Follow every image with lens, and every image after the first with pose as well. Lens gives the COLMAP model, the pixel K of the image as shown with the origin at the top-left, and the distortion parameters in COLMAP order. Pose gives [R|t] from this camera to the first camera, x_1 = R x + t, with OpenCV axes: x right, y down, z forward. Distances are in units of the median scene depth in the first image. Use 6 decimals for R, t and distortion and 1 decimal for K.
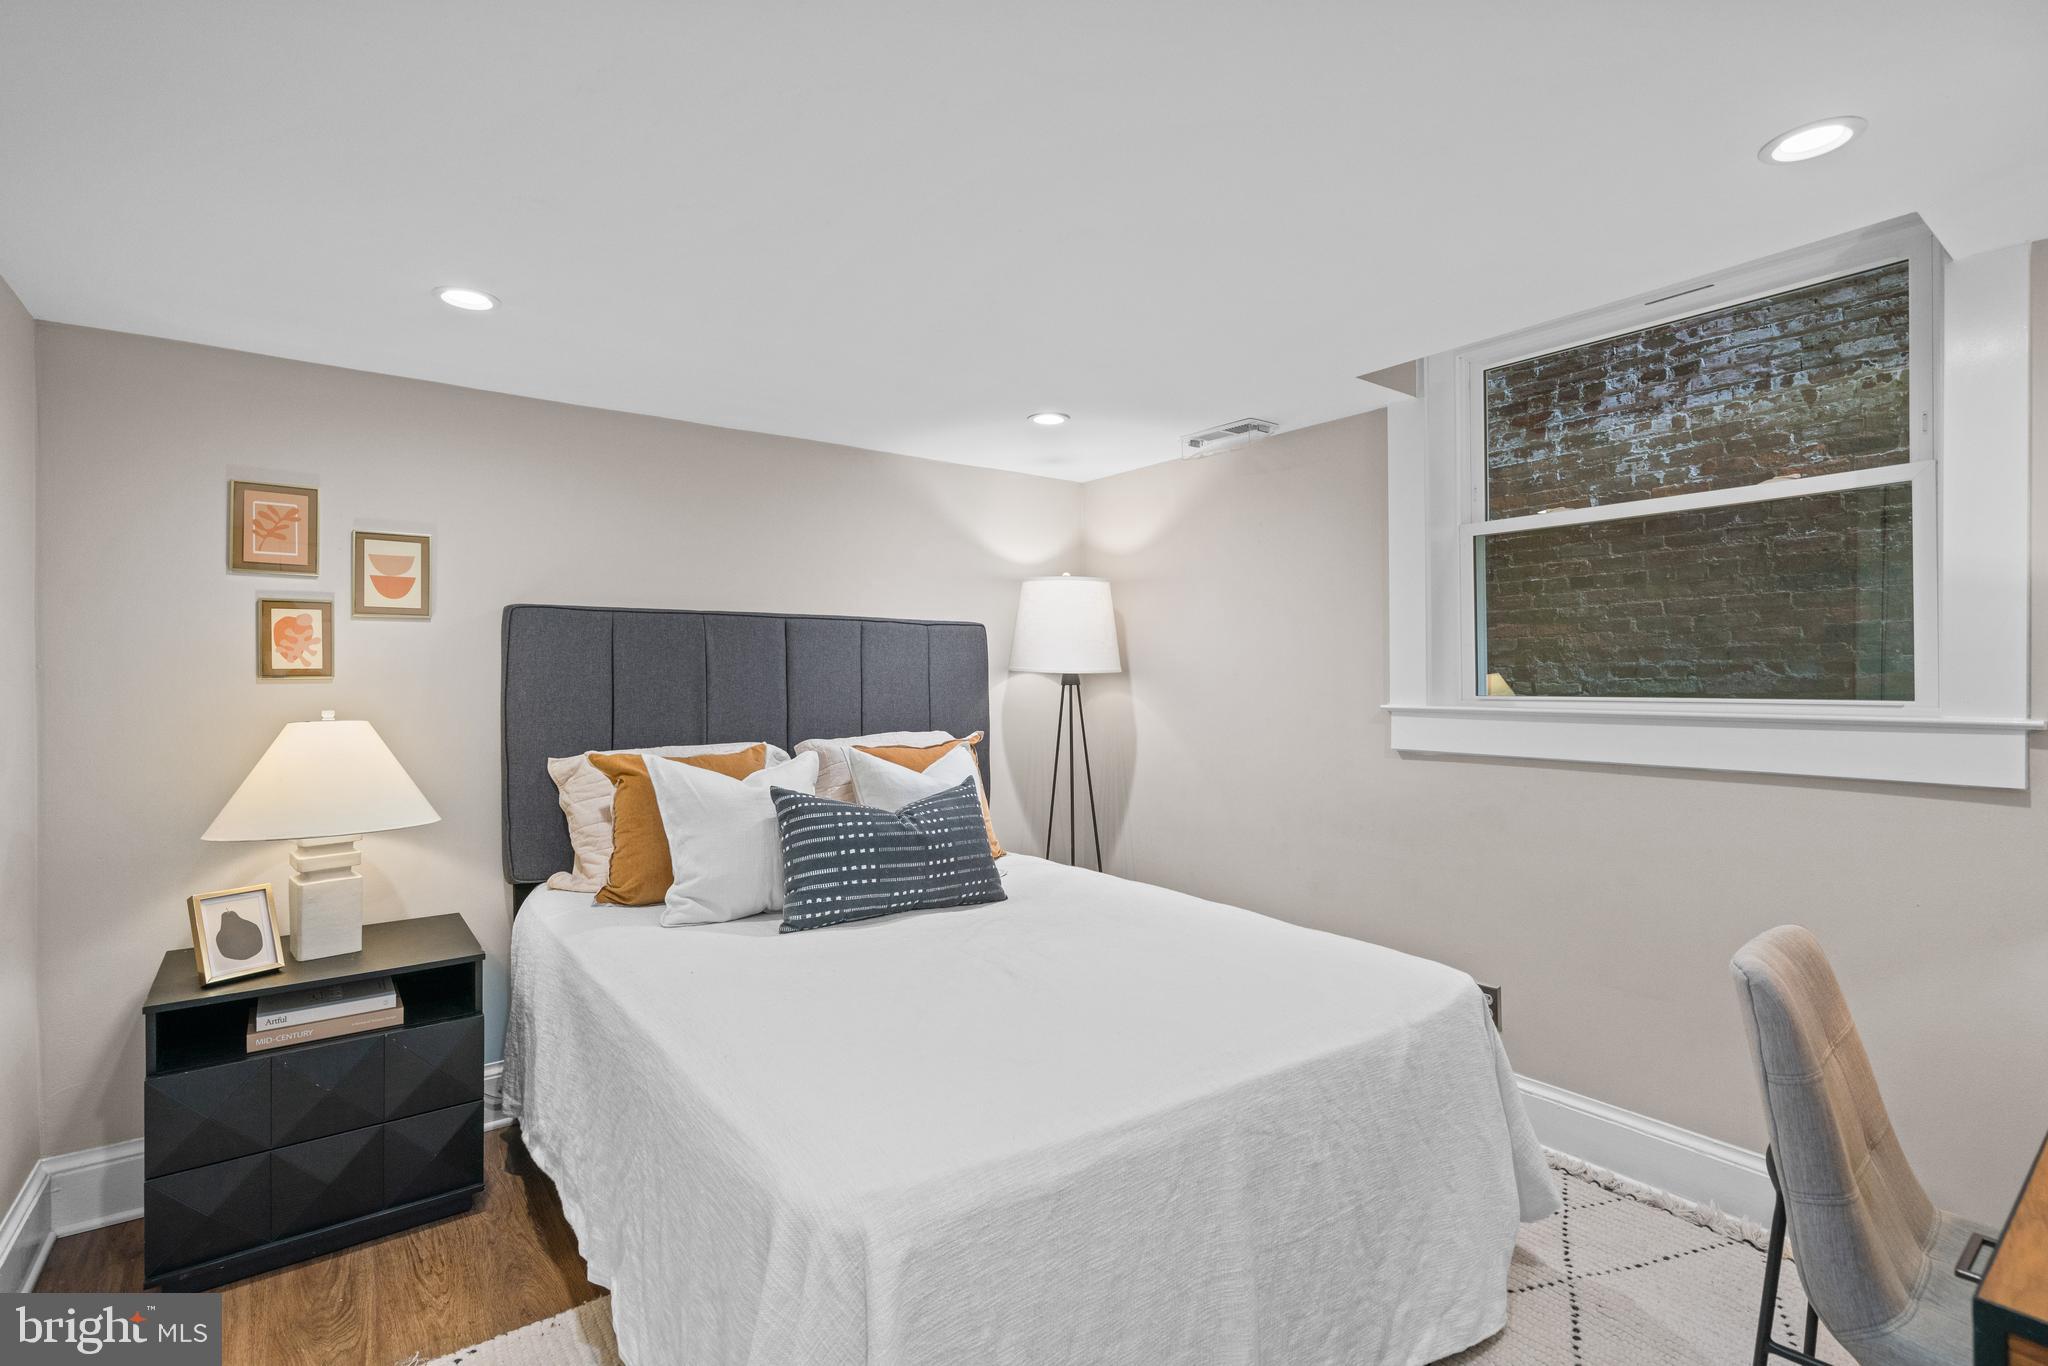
lens RADIAL K [[932.4, 0, 1012.8], [0, 932.4, 675.8], [0, 0, 1]] dist [-0.002822, 0.004192]
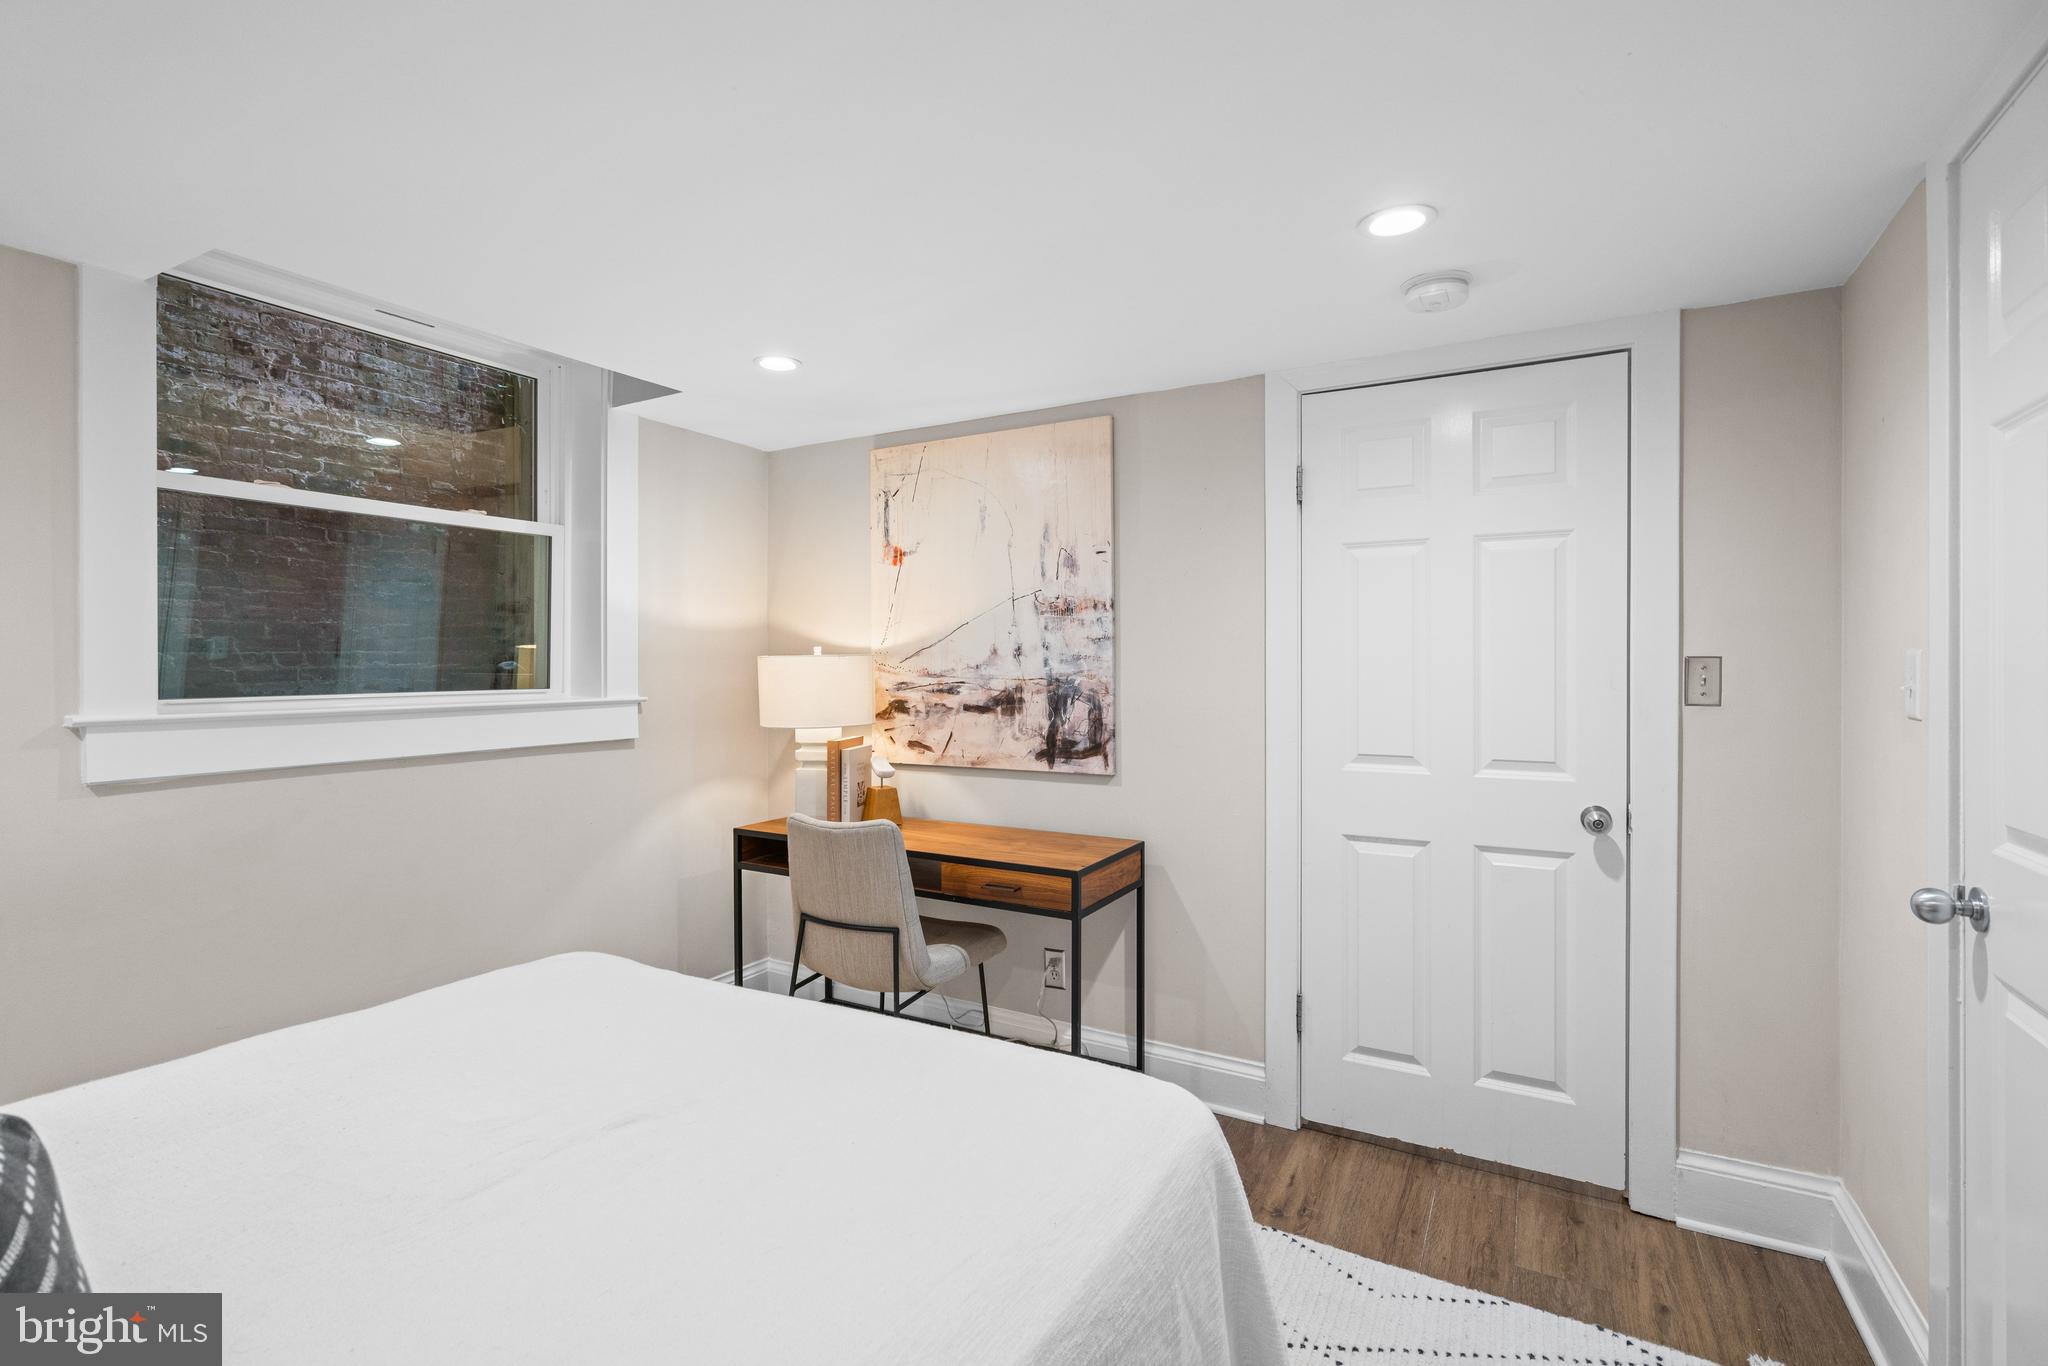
lens RADIAL K [[932.4, 0, 1015.9], [0, 932.4, 672.7], [0, 0, 1]] dist [-0.002822, 0.004192]
pose [[-0.374904, -0.001405, 0.927062, -0.518394], [0.004655, 0.999983, 0.003398, 0.000730], [-0.927052, 0.005589, -0.374892, 0.718493]]
